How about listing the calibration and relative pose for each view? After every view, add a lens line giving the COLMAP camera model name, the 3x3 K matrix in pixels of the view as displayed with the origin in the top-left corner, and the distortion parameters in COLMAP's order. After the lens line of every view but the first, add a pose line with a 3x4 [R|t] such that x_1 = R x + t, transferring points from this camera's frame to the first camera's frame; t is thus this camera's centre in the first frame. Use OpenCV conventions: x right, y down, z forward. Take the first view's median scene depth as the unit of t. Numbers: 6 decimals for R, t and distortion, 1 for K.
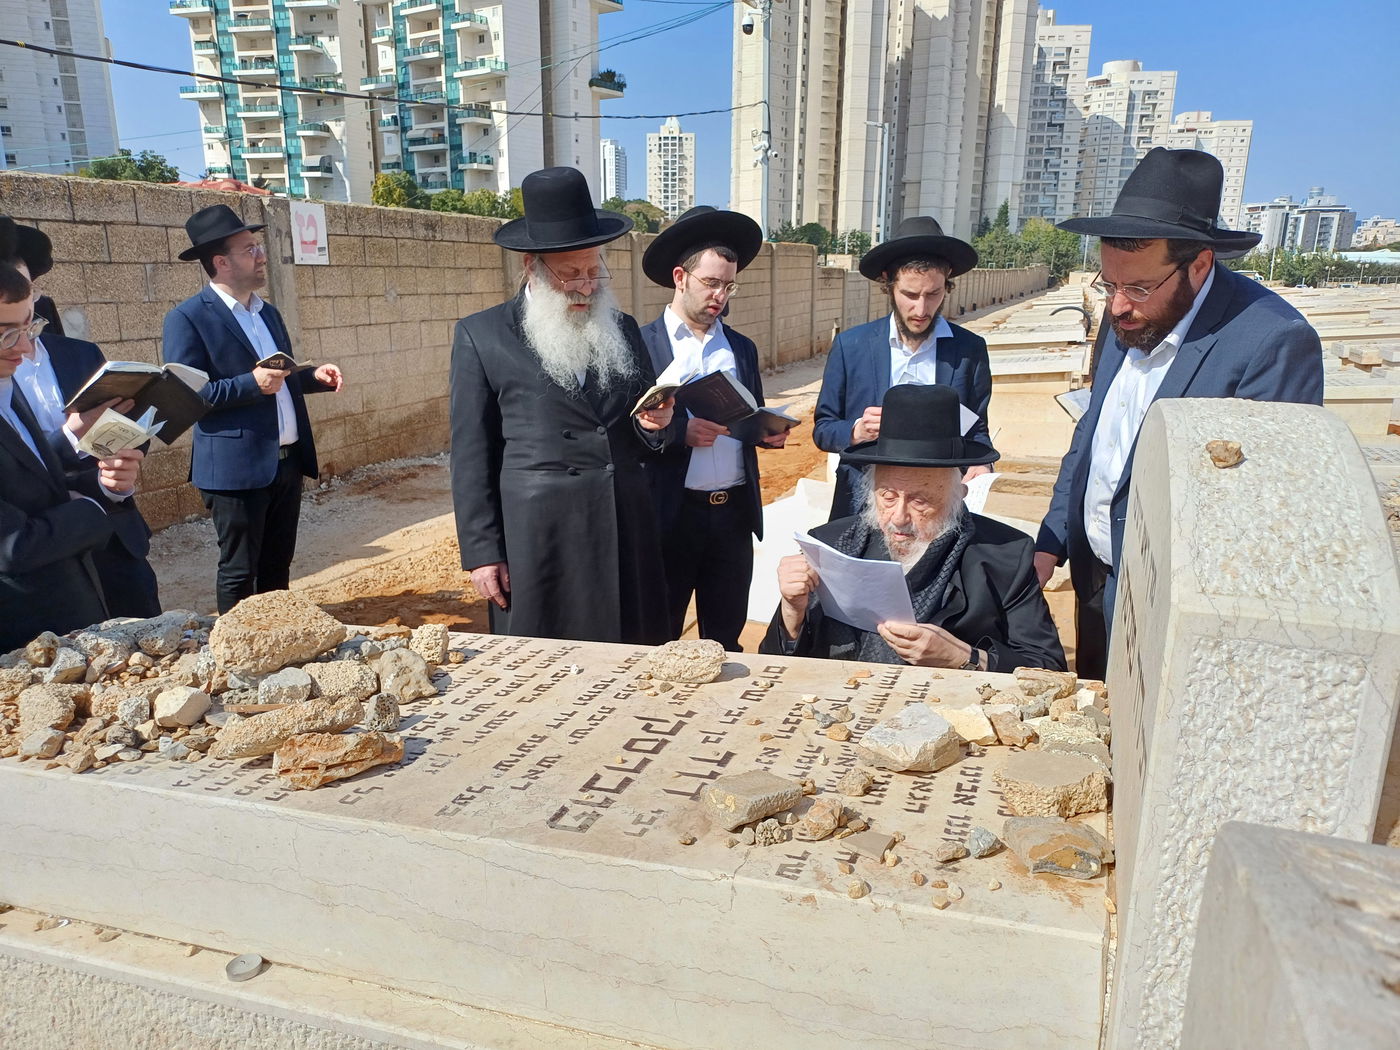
lens RADIAL K [[1040.3, 0, 700.0], [0, 1040.3, 525.0], [0, 0, 1]] dist [0.005909, -0.015655]
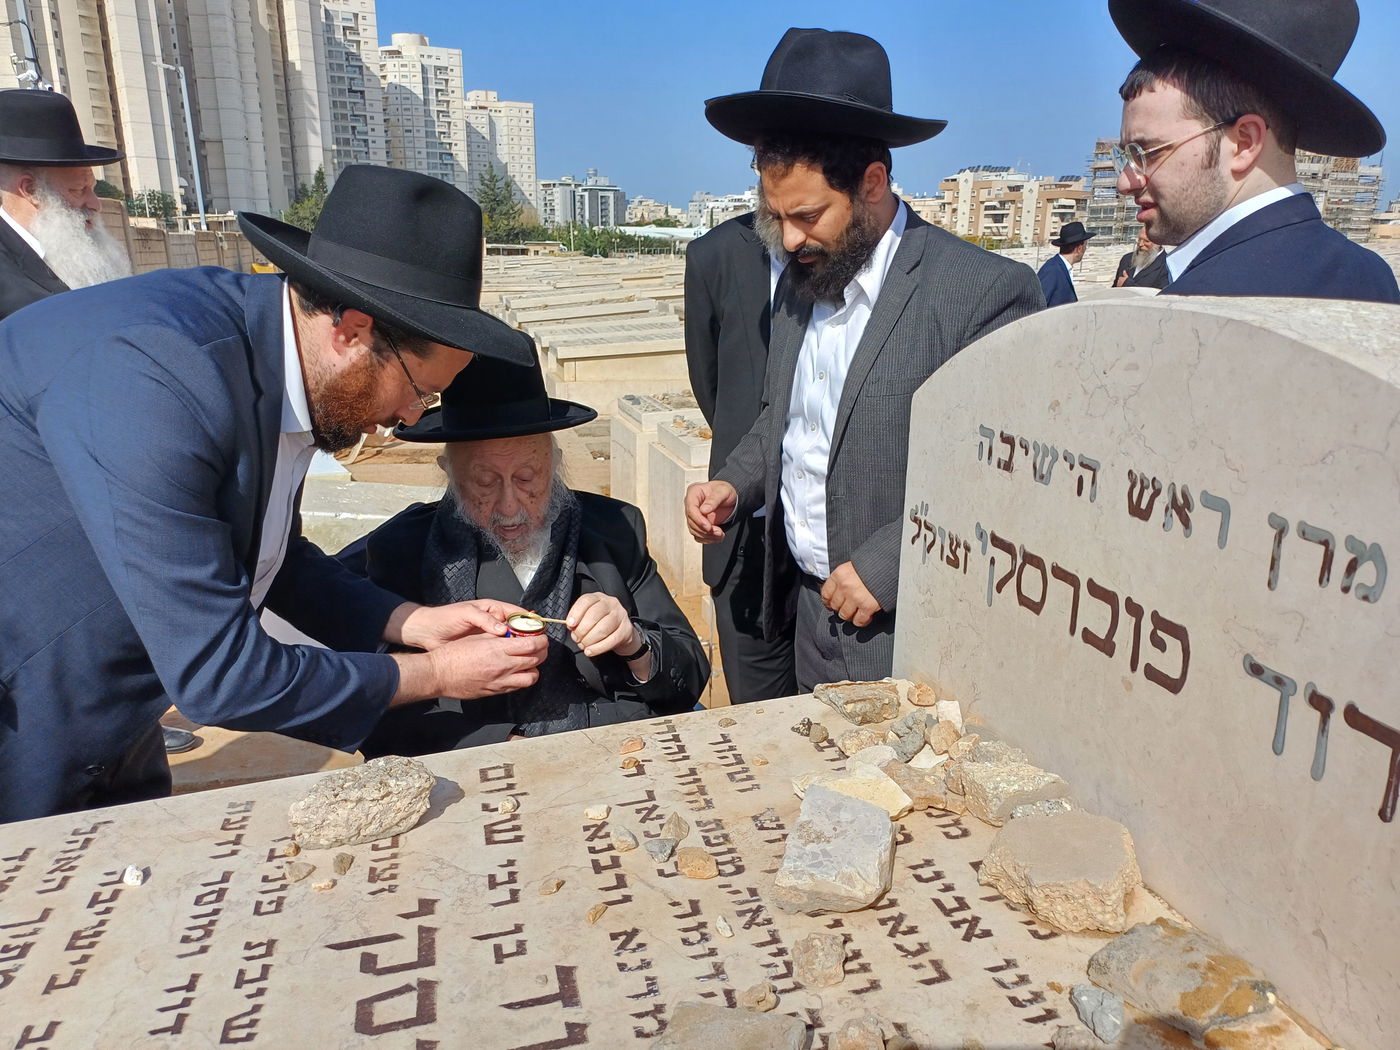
lens RADIAL K [[1036.5, 0, 702.7], [0, 1036.5, 541.5], [0, 0, 1]] dist [-0.001050, -0.004725]
pose [[0.817081, -0.152440, 0.556004, -0.157383], [0.128582, 0.988303, 0.082005, -0.035777], [-0.562001, 0.004488, 0.827125, 0.427468]]
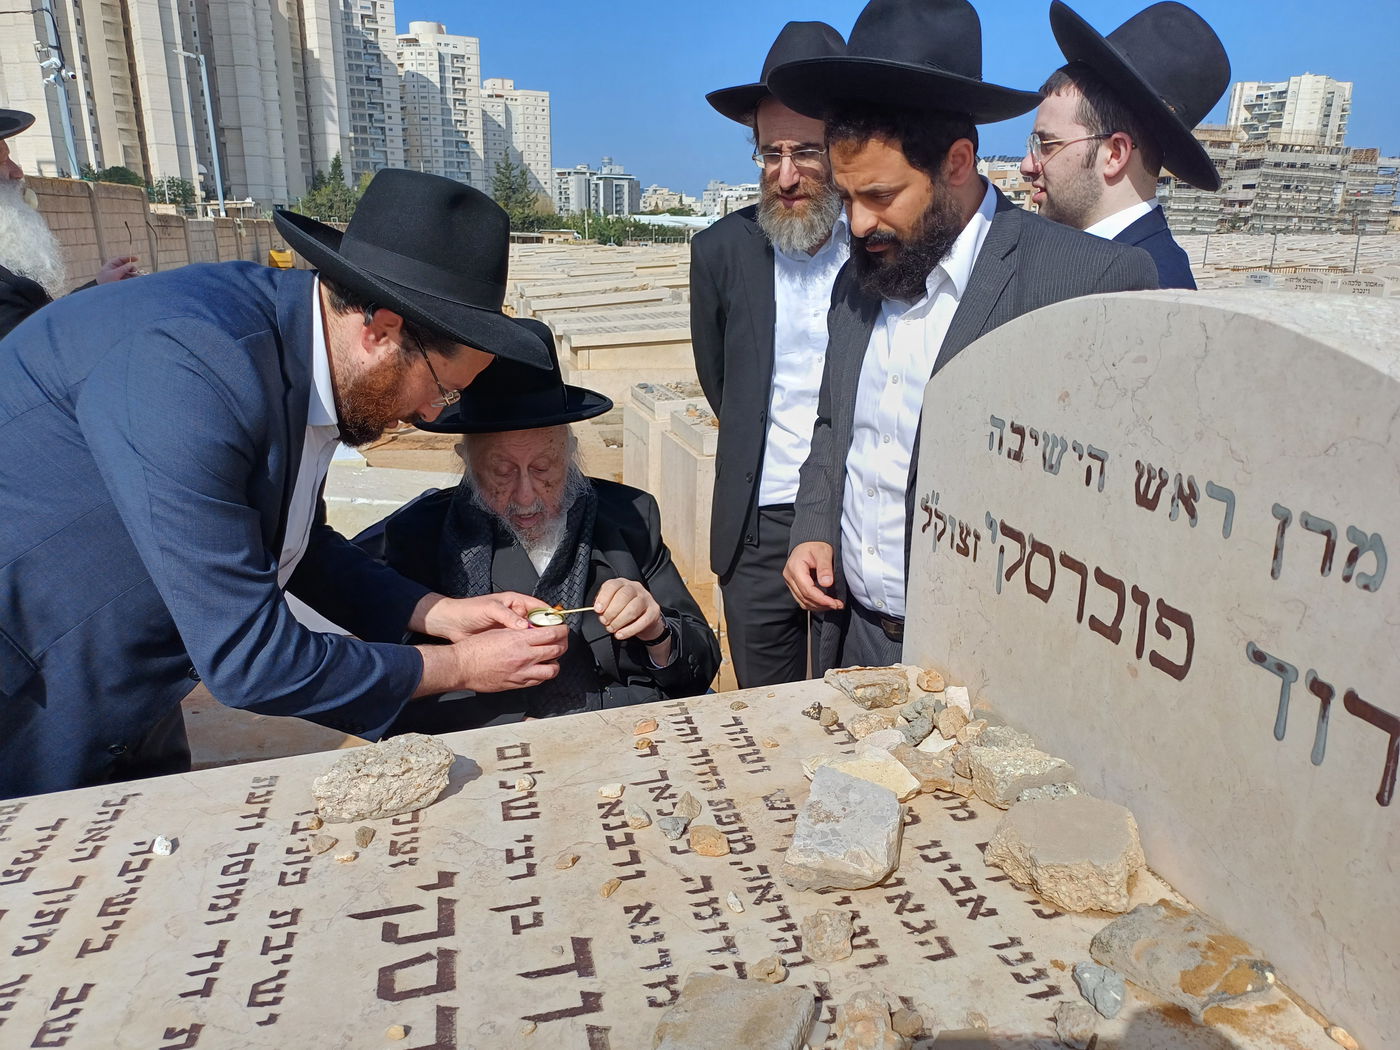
lens RADIAL K [[1034.3, 0, 697.6], [0, 1034.3, 531.3], [0, 0, 1]] dist [0.000824, -0.006053]
pose [[0.827127, -0.145564, 0.542838, -0.165751], [0.120639, 0.989347, 0.081478, -0.035499], [-0.548915, -0.001905, 0.835876, 0.418644]]
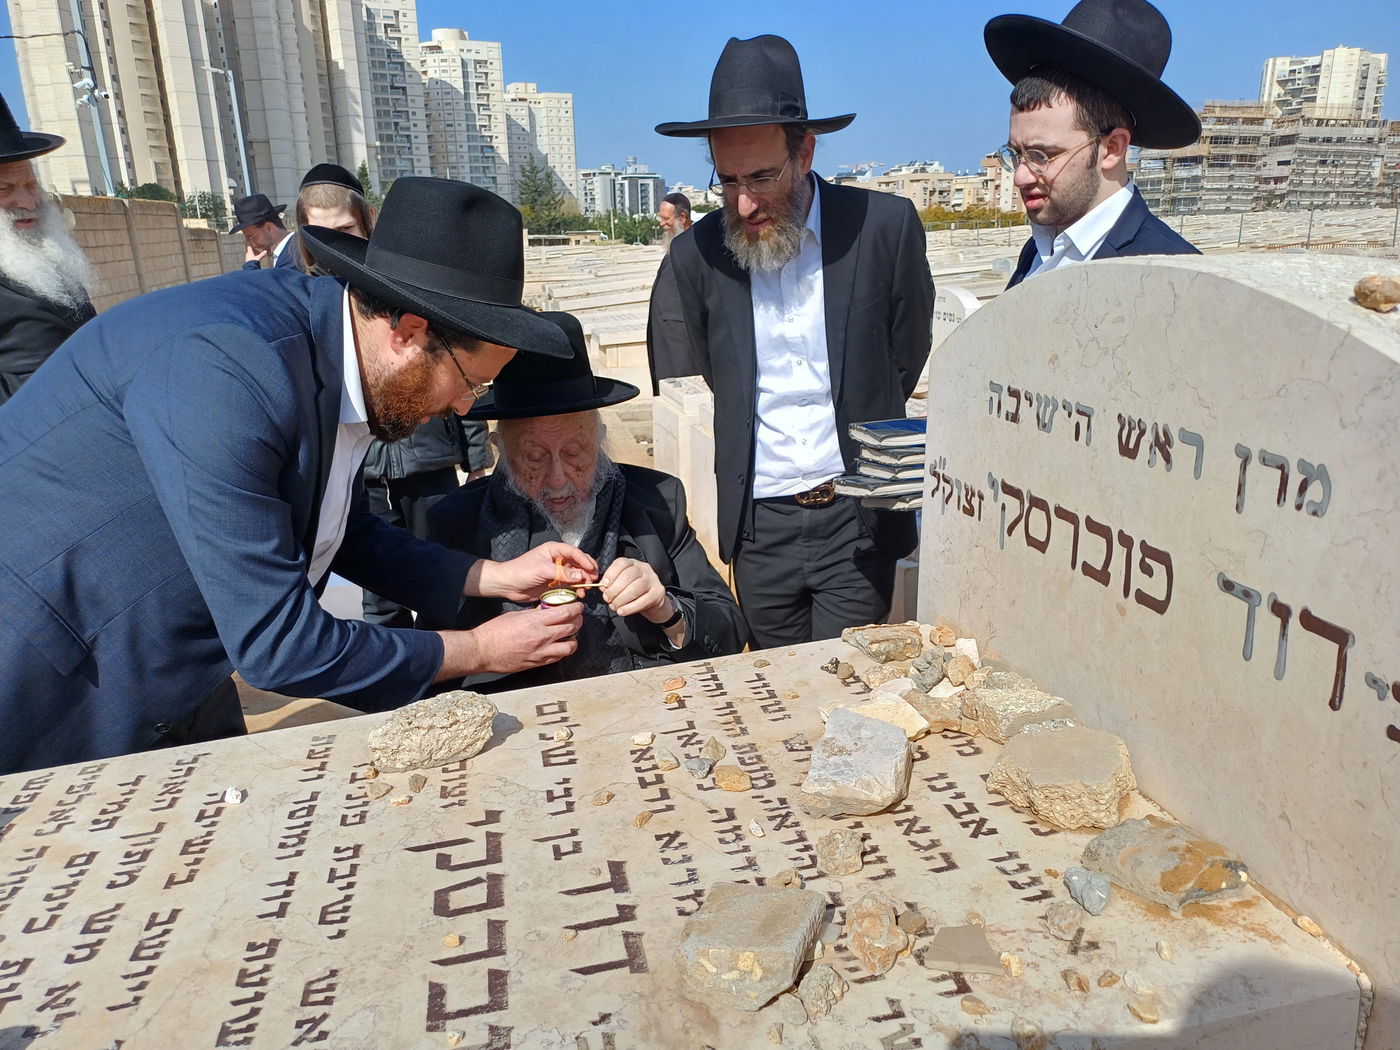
lens RADIAL K [[1040.3, 0, 700.0], [0, 1040.3, 525.0], [0, 0, 1]] dist [0.005909, -0.015655]
pose [[0.839426, -0.164173, 0.518084, -0.188325], [0.147958, 0.986309, 0.072818, -0.017674], [-0.522946, 0.015529, 0.852224, 0.372048]]
